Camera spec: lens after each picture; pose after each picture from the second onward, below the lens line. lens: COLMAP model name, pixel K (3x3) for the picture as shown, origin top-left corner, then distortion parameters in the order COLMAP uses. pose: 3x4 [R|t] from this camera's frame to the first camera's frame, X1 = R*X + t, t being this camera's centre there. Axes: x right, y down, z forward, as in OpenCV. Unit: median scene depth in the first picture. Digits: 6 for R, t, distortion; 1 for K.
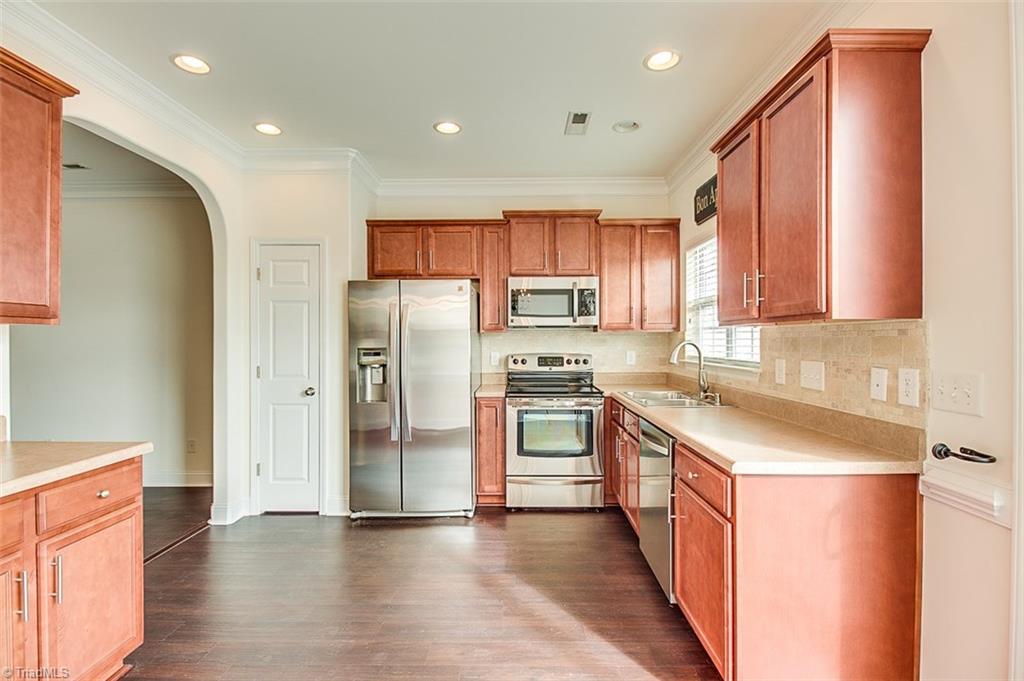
lens RADIAL K [[483.3, 0, 512.0], [0, 483.3, 340.5], [0, 0, 1]] dist [0.001617, -0.000351]
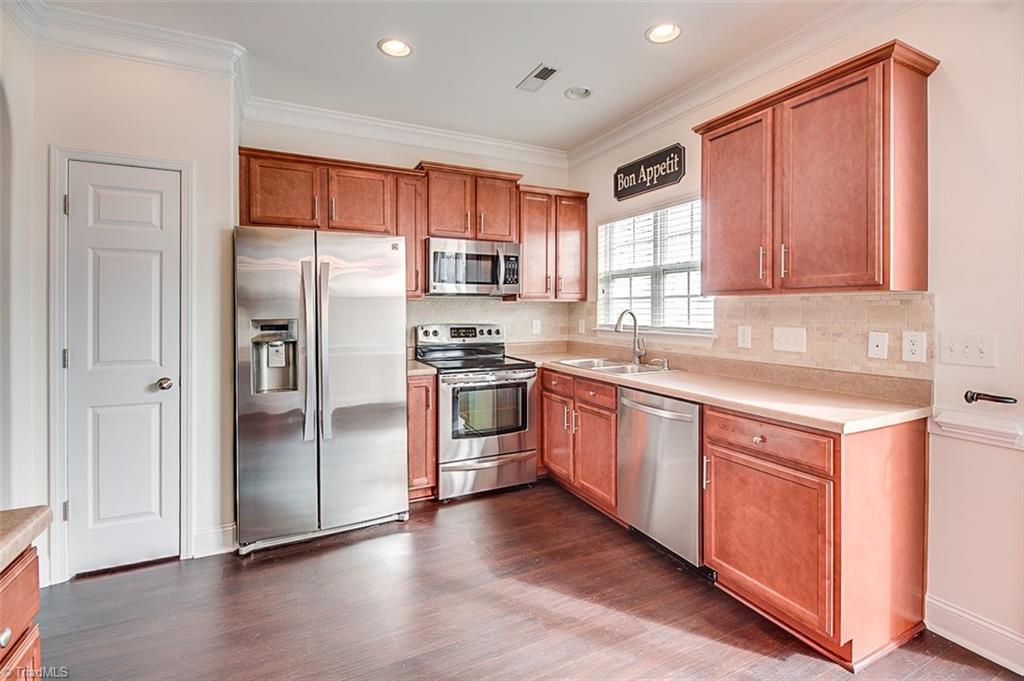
lens RADIAL K [[470.6, 0, 514.6], [0, 470.6, 310.9], [0, 0, 1]] dist [-0.003352, -0.000815]
pose [[0.887557, 0.000615, 0.460698, -0.282629], [-0.000651, 1.000000, -0.000081, 0.002576], [-0.460698, -0.000228, 0.887557, 0.181096]]
